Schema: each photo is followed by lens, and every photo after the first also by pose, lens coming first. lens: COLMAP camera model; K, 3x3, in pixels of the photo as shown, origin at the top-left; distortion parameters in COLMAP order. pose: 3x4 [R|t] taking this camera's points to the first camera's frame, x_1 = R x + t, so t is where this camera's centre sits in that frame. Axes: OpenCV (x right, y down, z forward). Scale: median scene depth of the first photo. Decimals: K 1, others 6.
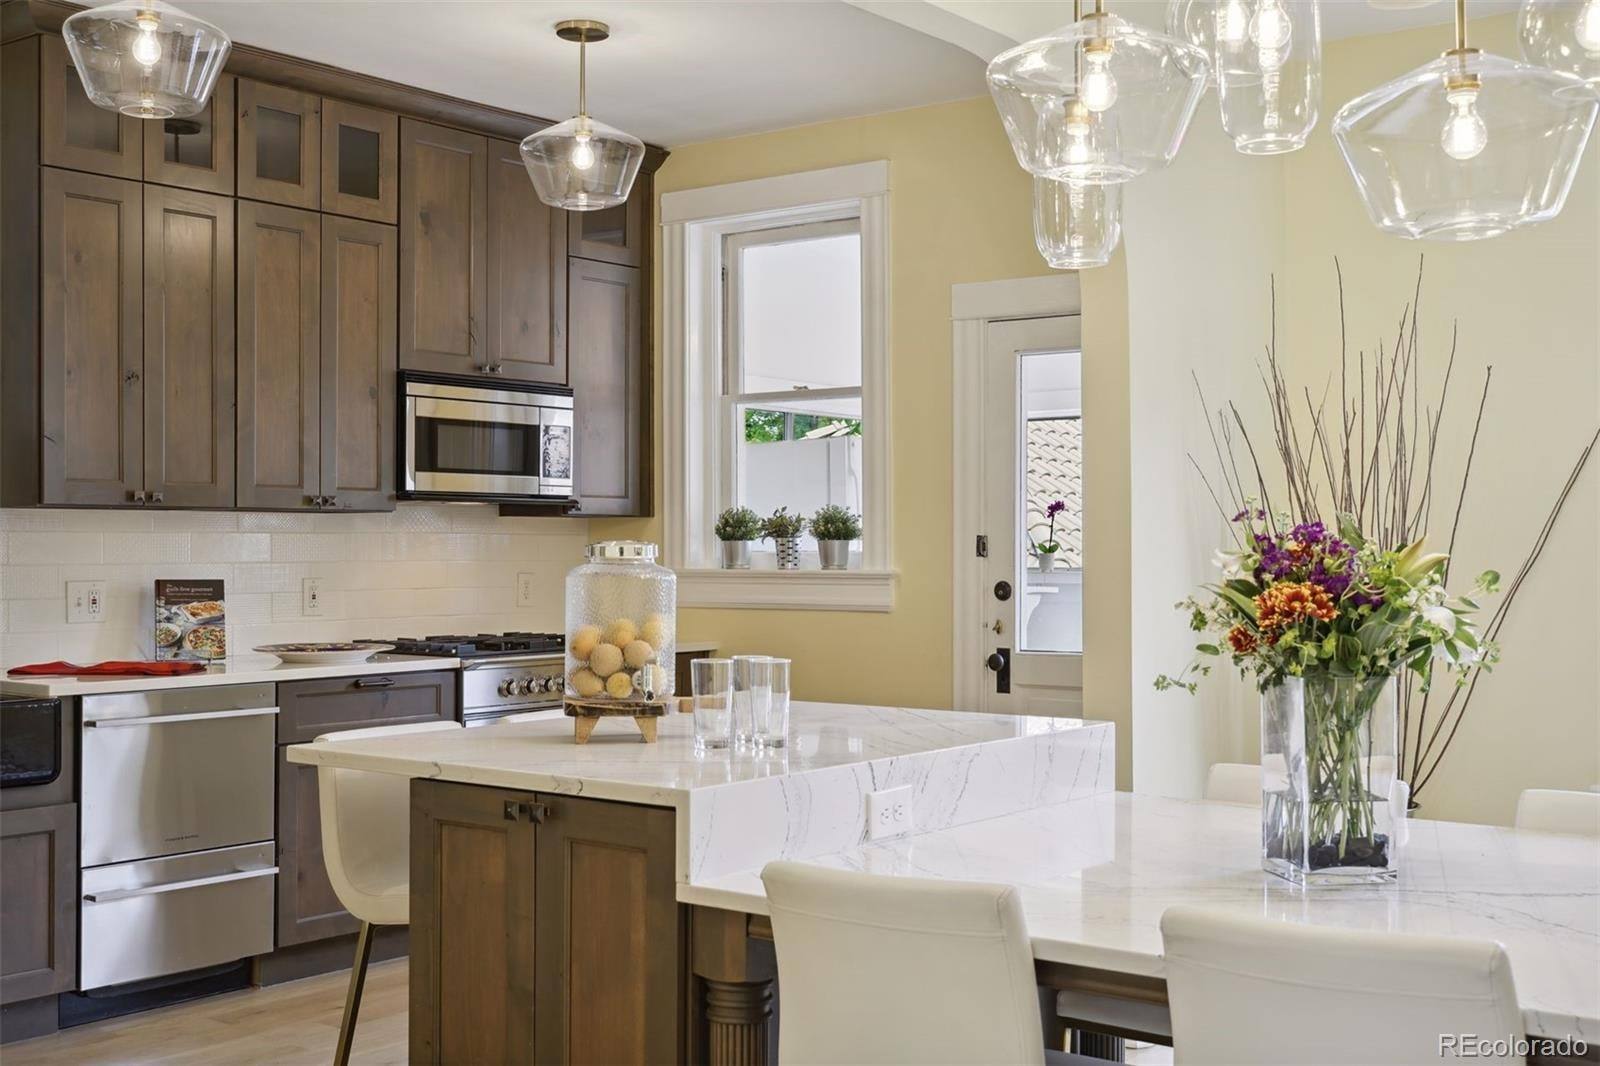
lens RADIAL K [[1889.3, 0, 806.8], [0, 1889.3, 526.3], [0, 0, 1]] dist [0.013361, 0.023558]
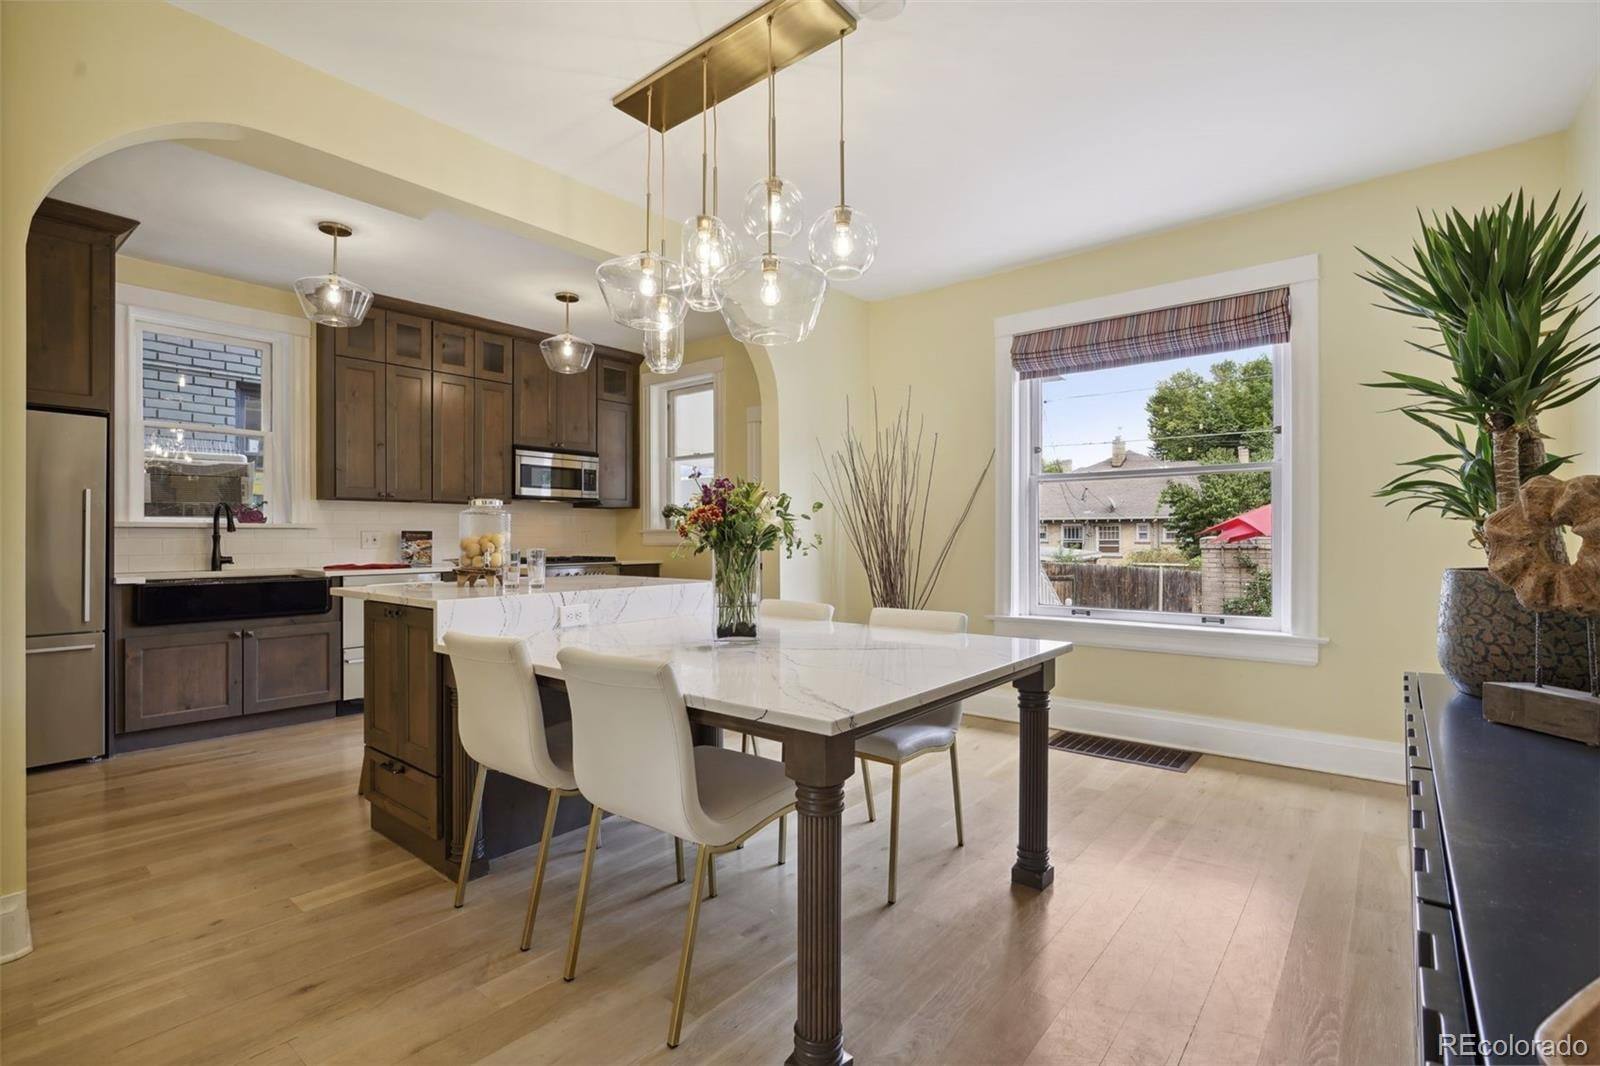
lens RADIAL K [[743.6, 0, 800.0], [0, 743.6, 533.0], [0, 0, 1]] dist [0.000978, 0.000085]
pose [[0.999348, -0.003170, -0.035967, 0.194476], [0.003298, 0.999988, 0.003507, 0.029215], [0.035955, -0.003623, 0.999347, 0.075943]]
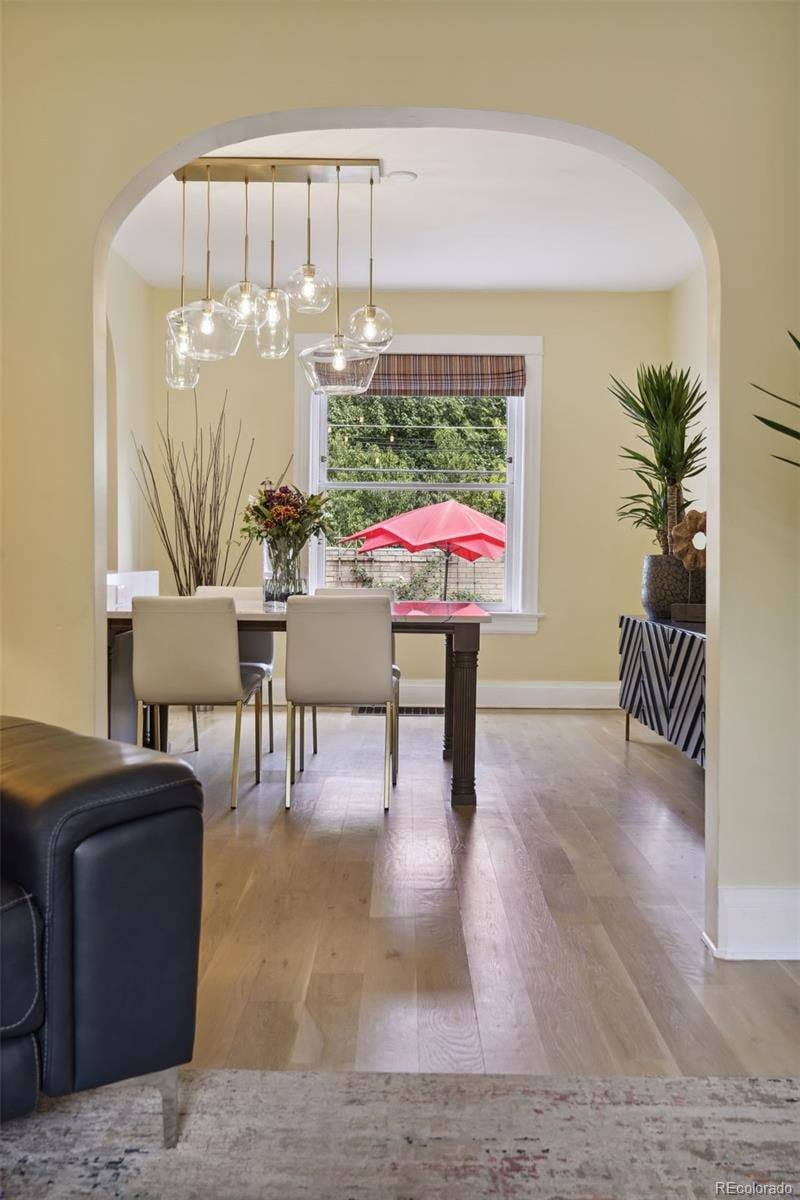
lens RADIAL K [[1218.1, 0, 403.0], [0, 1218.1, 604.0], [0, 0, 1]] dist [0.017361, 0.007471]
pose [[0.799476, -0.014448, 0.600524, -0.371195], [-0.017022, 0.998764, 0.046691, 0.045478], [-0.600456, -0.047550, 0.798243, -0.326302]]
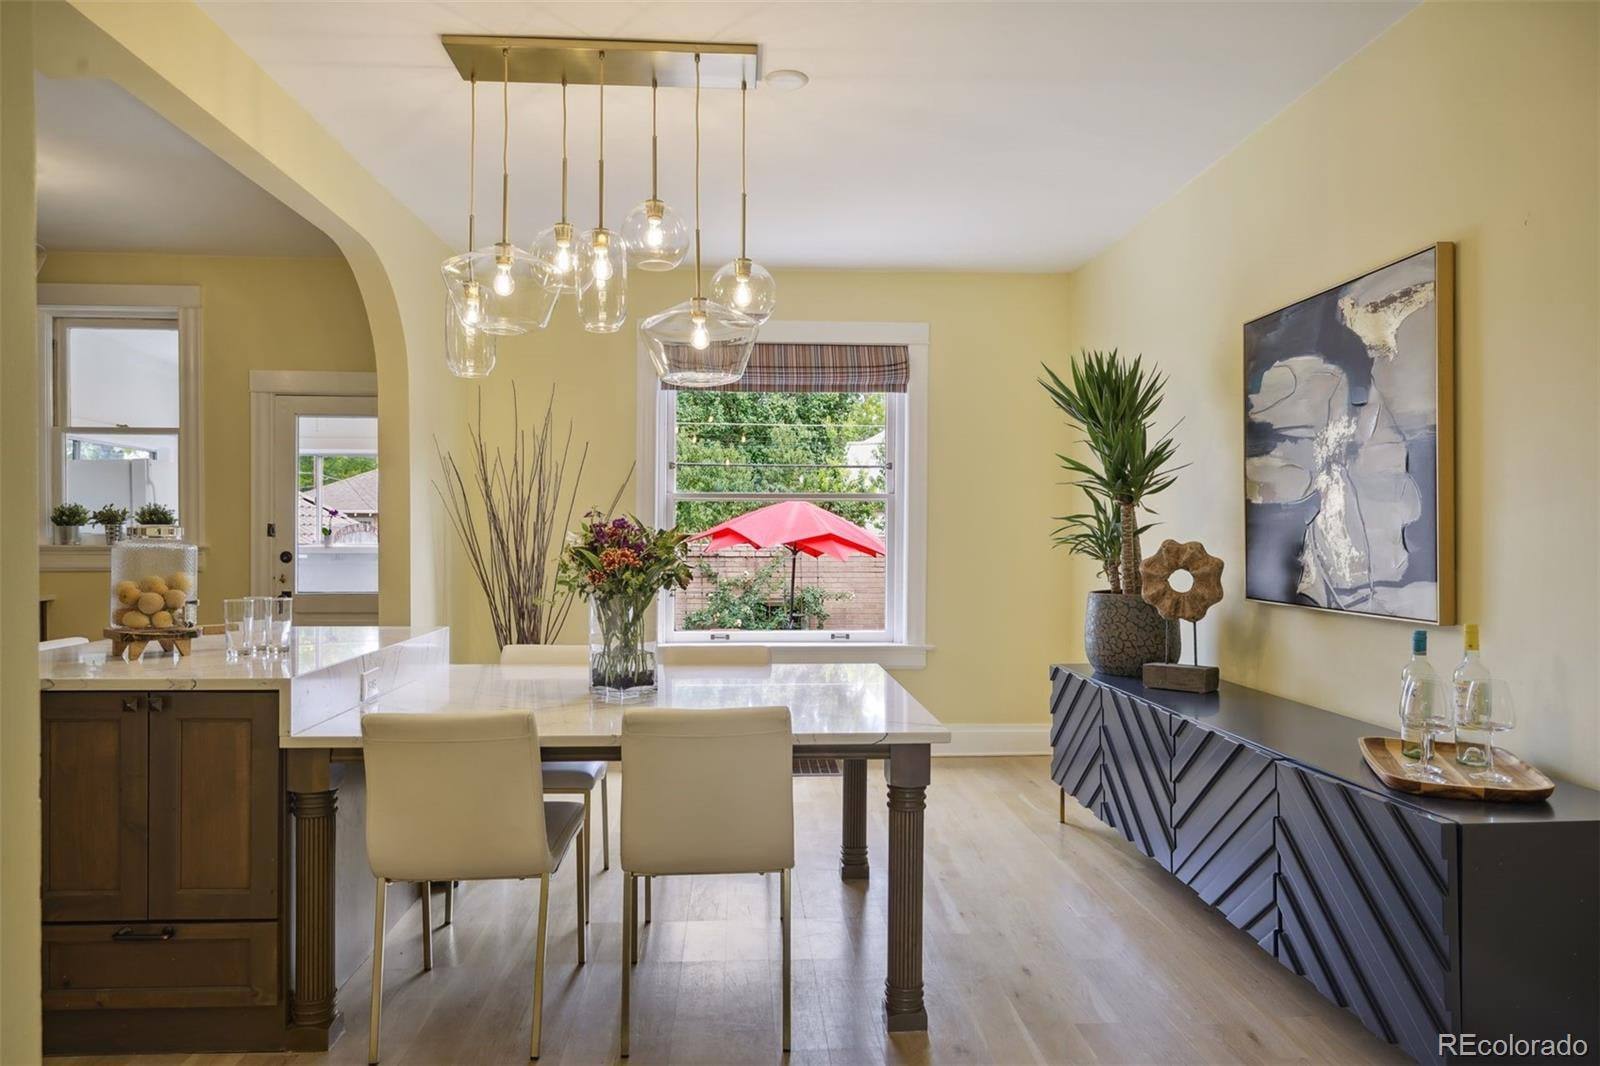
lens RADIAL K [[1018.7, 0, 800.0], [0, 1018.7, 533.0], [0, 0, 1]] dist [0.002073, 0.000765]
pose [[0.758668, 0.002017, 0.651474, -0.149737], [-0.009667, 0.999920, 0.008162, 0.001478], [-0.651405, -0.012490, 0.758627, 0.024813]]
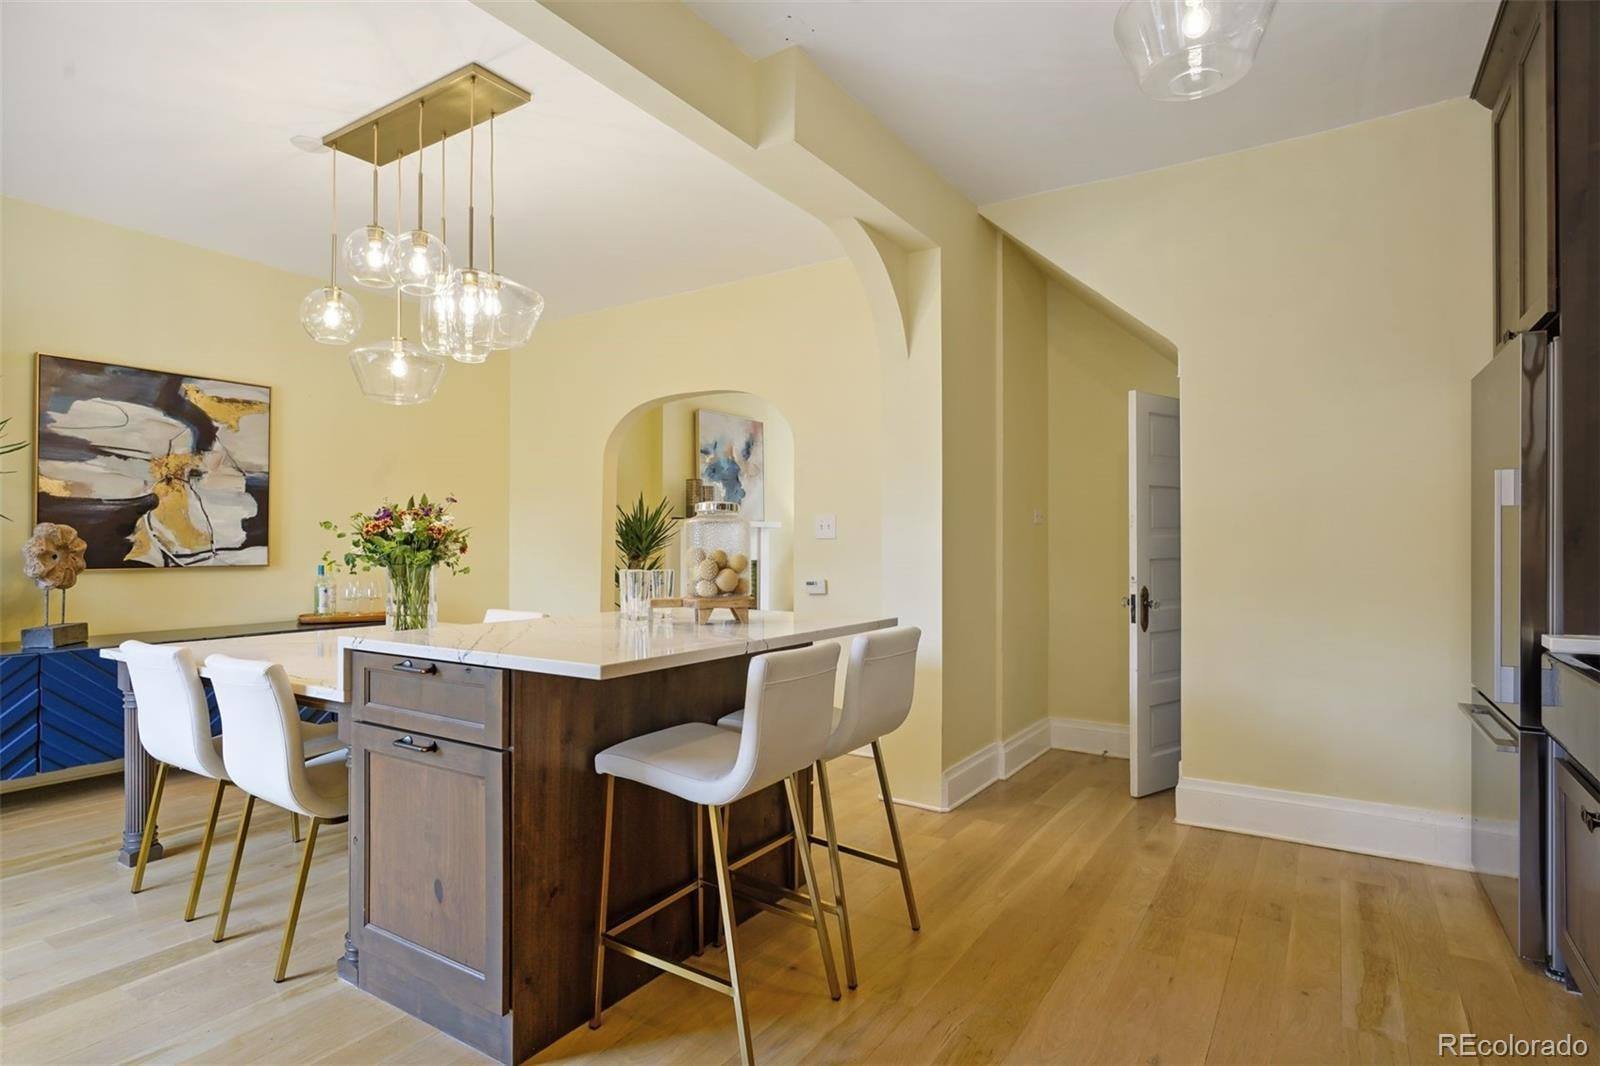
lens RADIAL K [[1018.7, 0, 800.0], [0, 1018.7, 533.0], [0, 0, 1]] dist [0.002073, 0.000765]
pose [[-0.999772, -0.002945, -0.021172, -0.111138], [-0.002496, 0.999772, -0.021223, 0.033823], [0.021230, -0.021165, -0.999551, 1.264096]]
